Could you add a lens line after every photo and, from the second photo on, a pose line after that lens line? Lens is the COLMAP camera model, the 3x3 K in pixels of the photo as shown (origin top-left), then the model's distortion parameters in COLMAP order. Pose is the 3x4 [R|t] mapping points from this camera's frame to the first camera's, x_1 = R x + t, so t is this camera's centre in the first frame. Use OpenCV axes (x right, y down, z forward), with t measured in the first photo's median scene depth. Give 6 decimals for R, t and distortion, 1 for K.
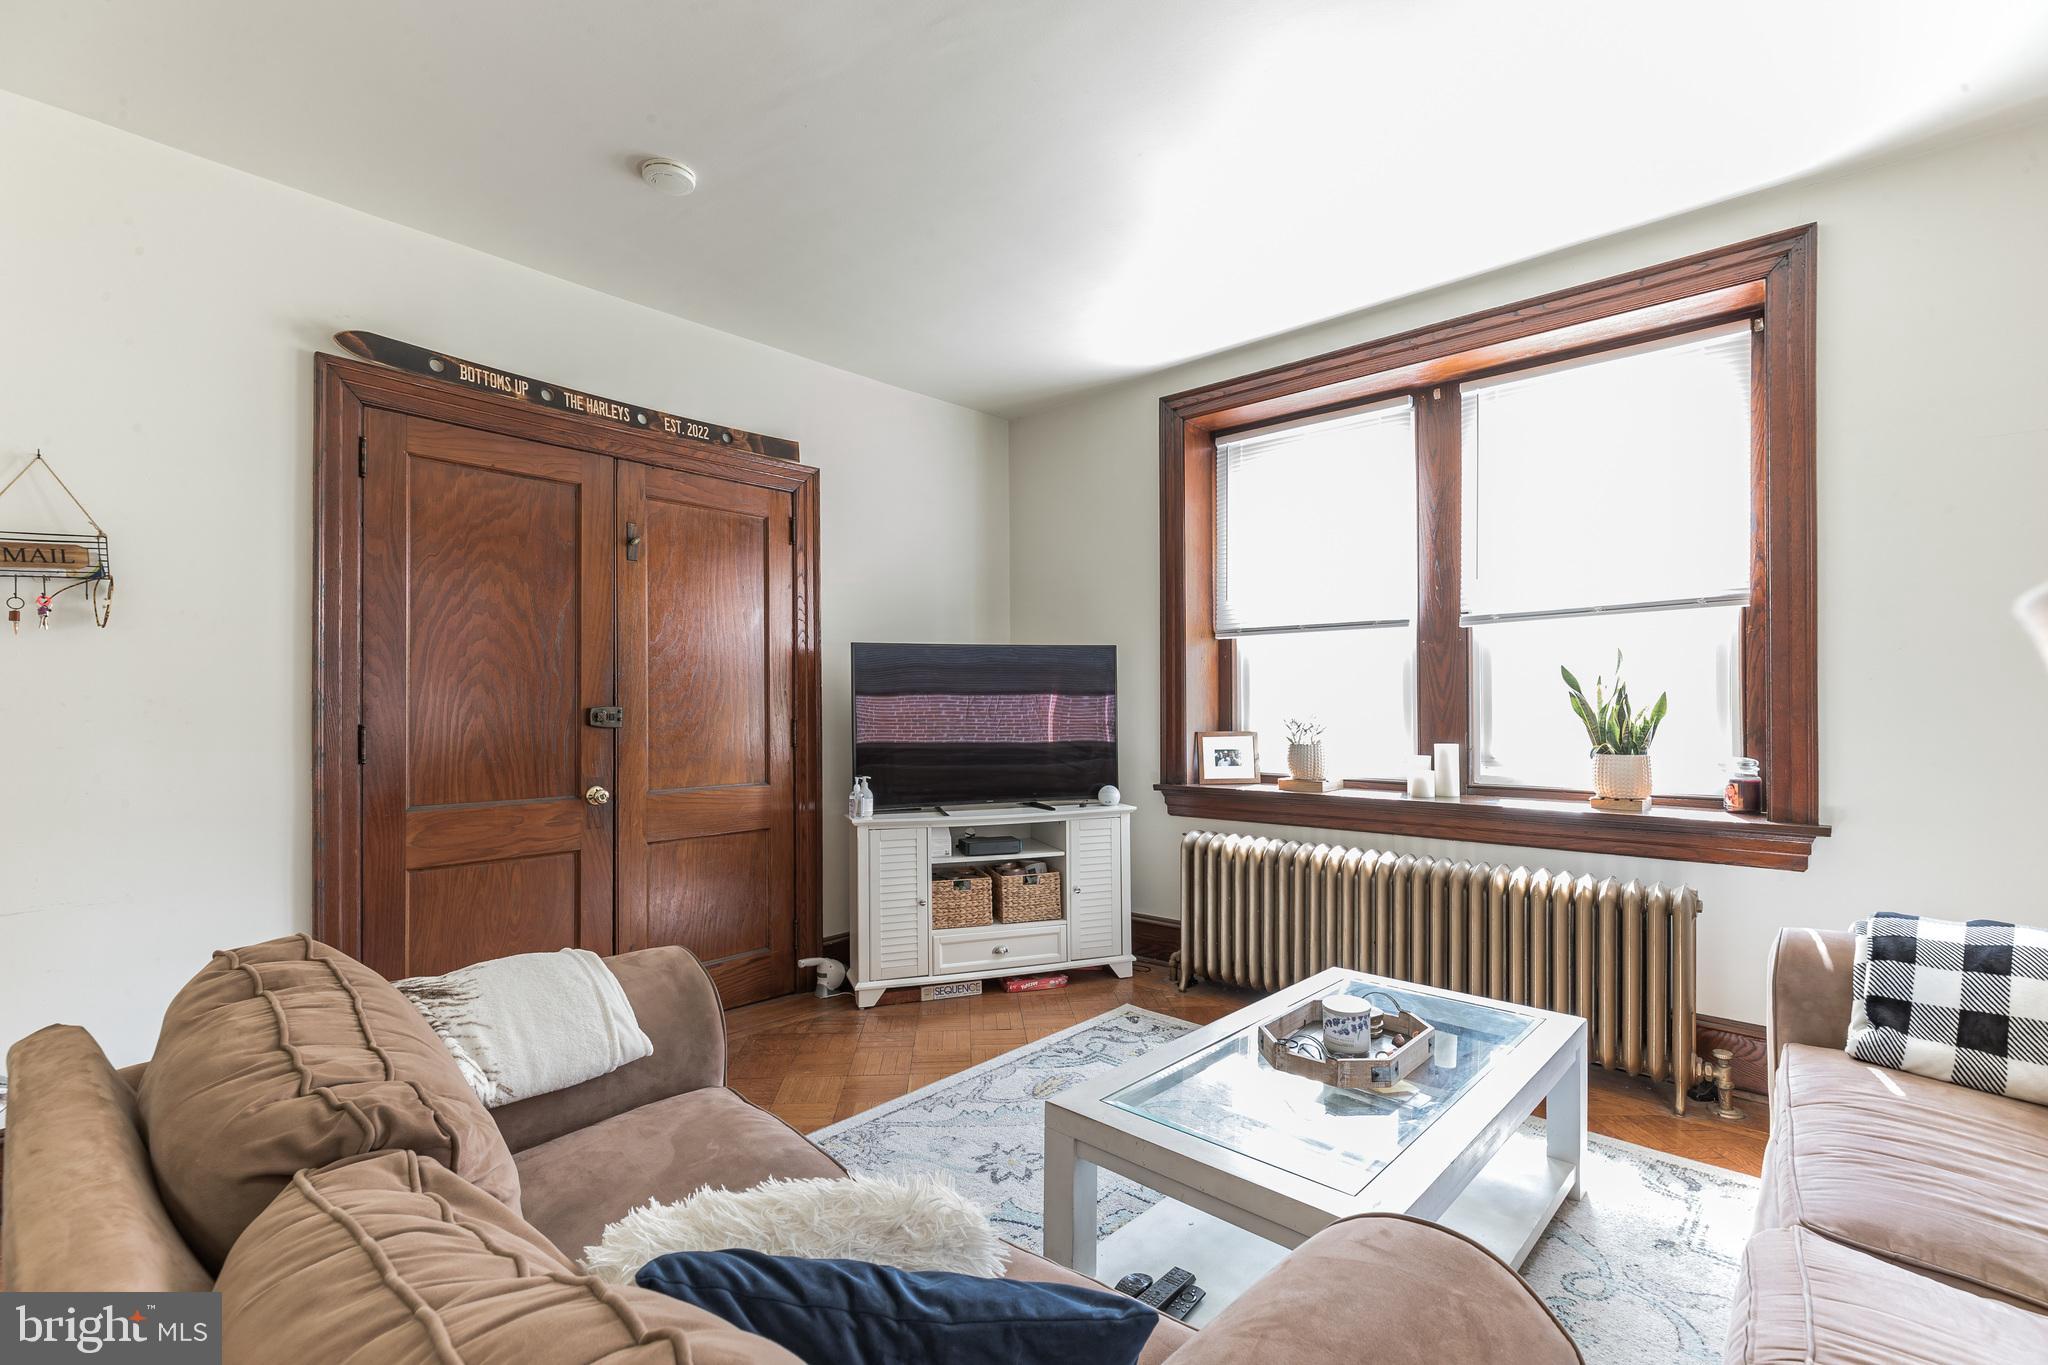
lens RADIAL K [[926.7, 0, 1009.9], [0, 926.7, 709.3], [0, 0, 1]] dist [0.005174, -0.000498]
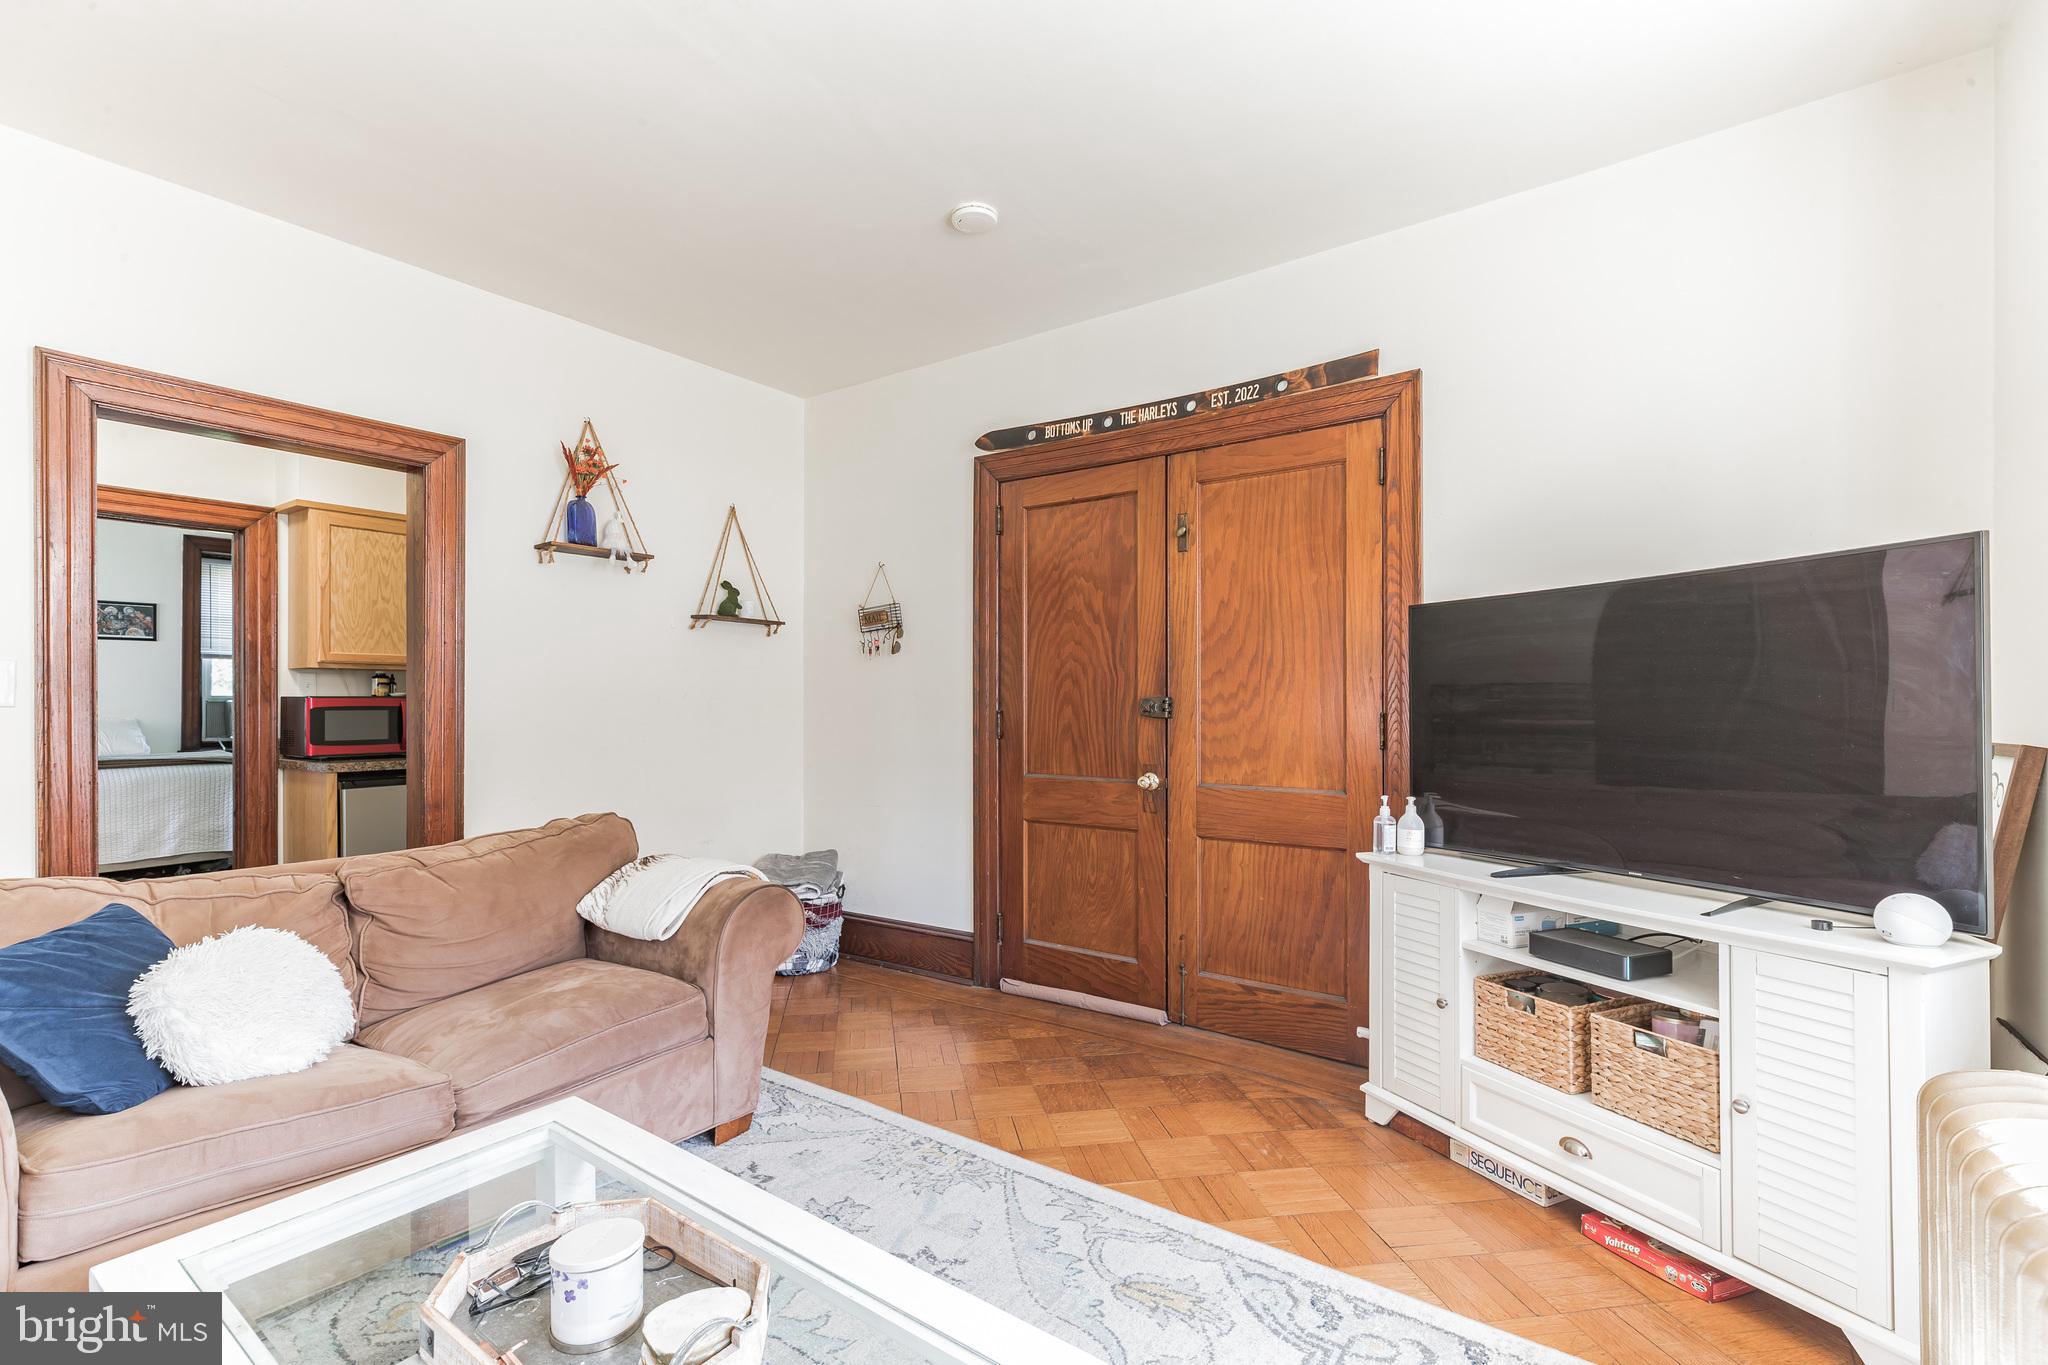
lens RADIAL K [[921.8, 0, 1012.7], [0, 921.8, 697.7], [0, 0, 1]] dist [0.010451, -0.004877]
pose [[0.111212, -0.001320, -0.993796, 0.533343], [0.000611, 0.999999, -0.001260, -0.001155], [0.993796, -0.000467, 0.111213, 0.670645]]
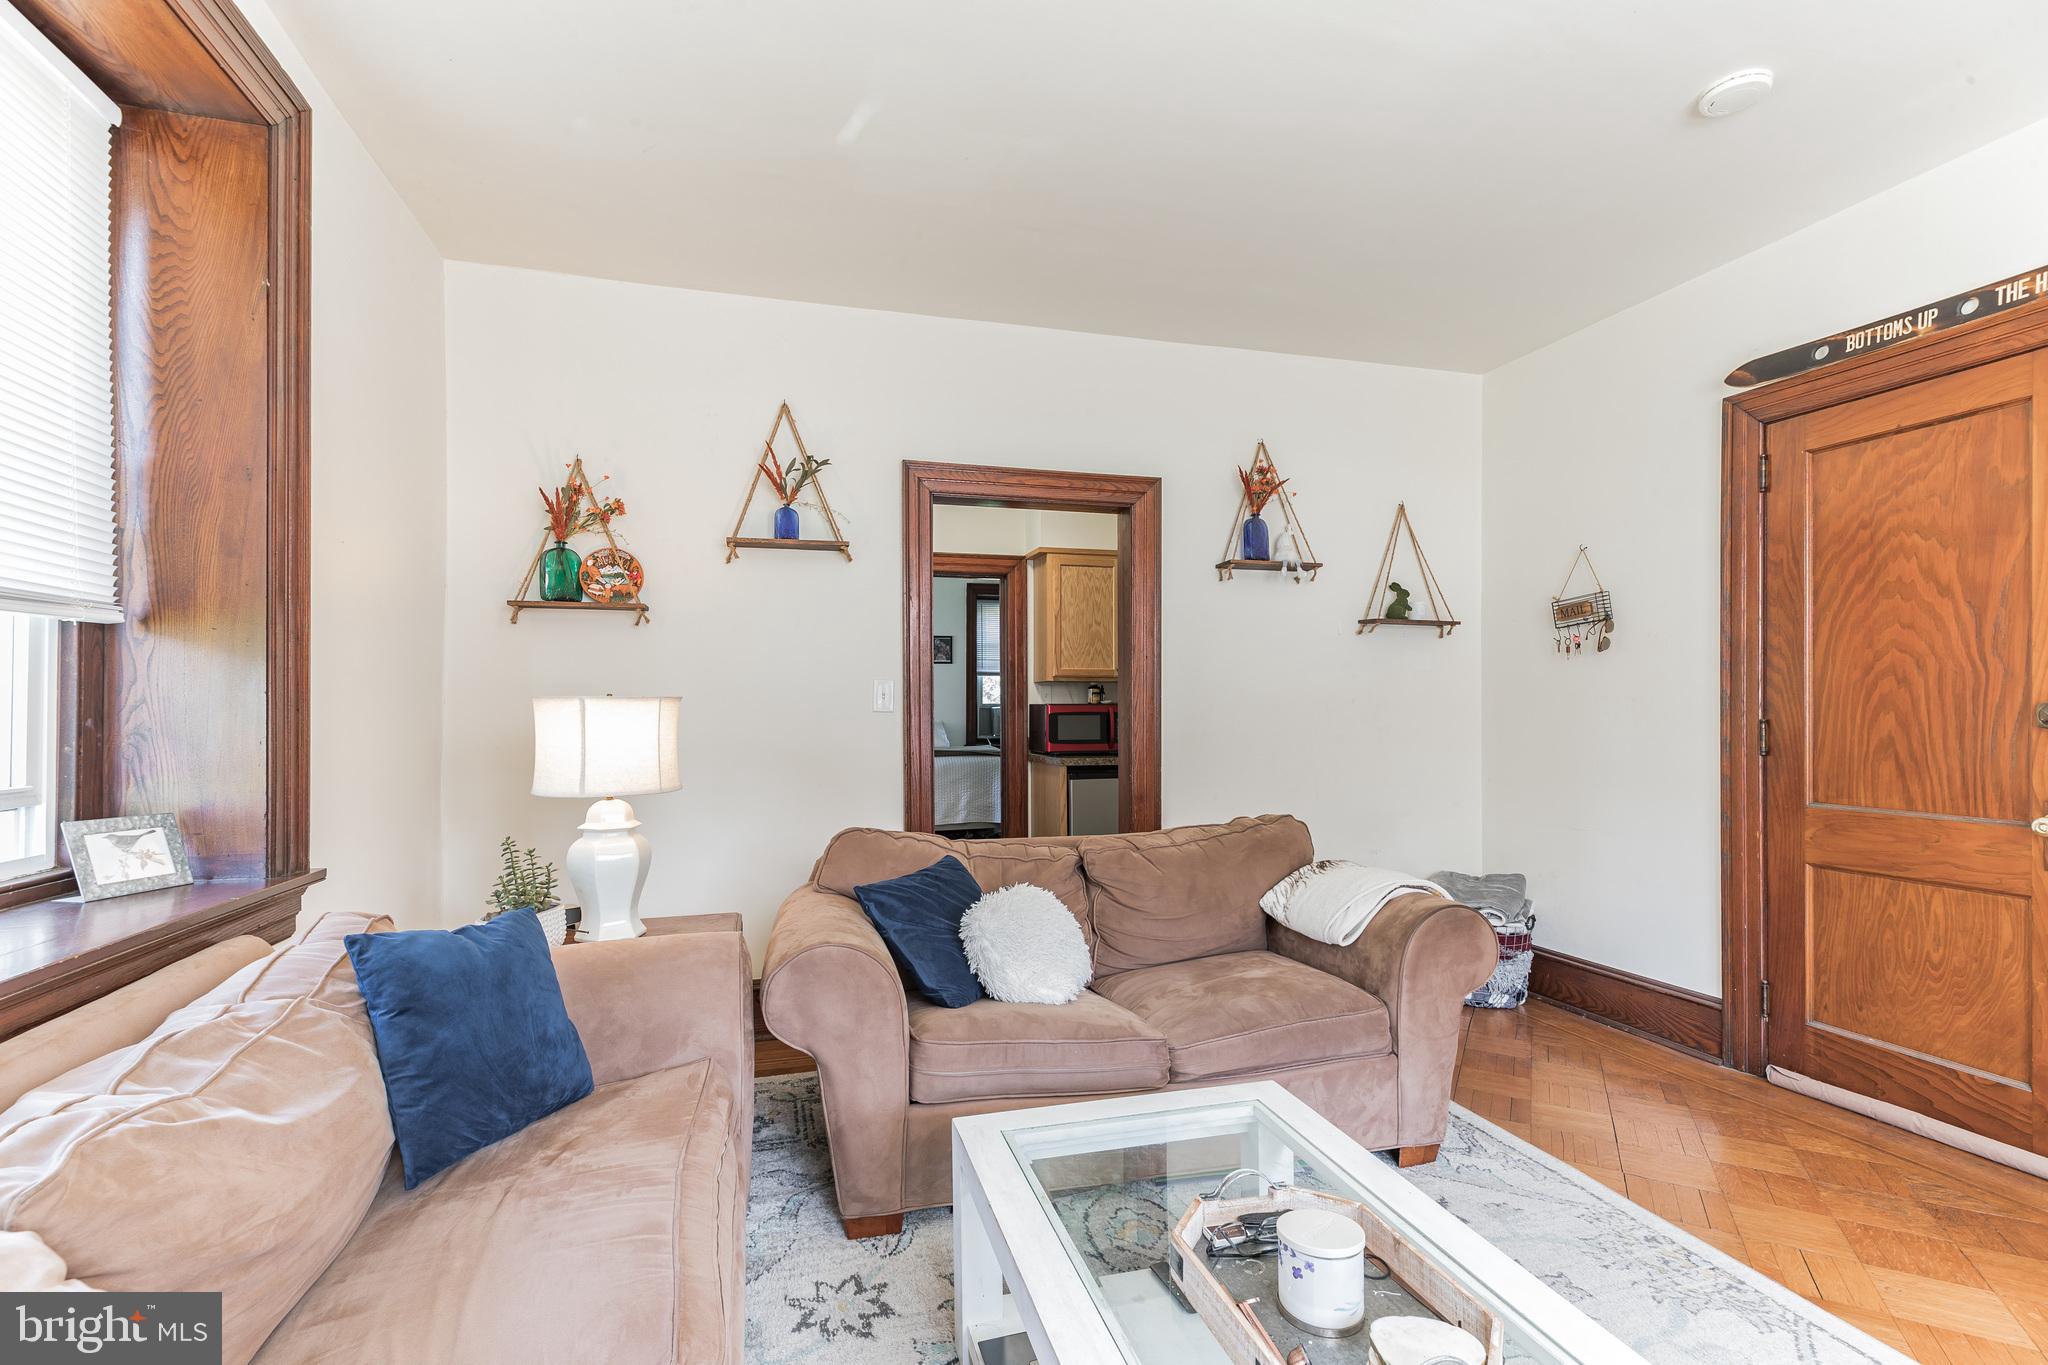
lens RADIAL K [[926.7, 0, 1009.9], [0, 926.7, 709.3], [0, 0, 1]] dist [0.005174, -0.000498]
pose [[-0.536034, 0.004200, -0.844186, 0.537647], [0.003339, 0.999990, 0.002855, -0.001121], [0.844190, -0.001288, -0.536043, 0.649600]]
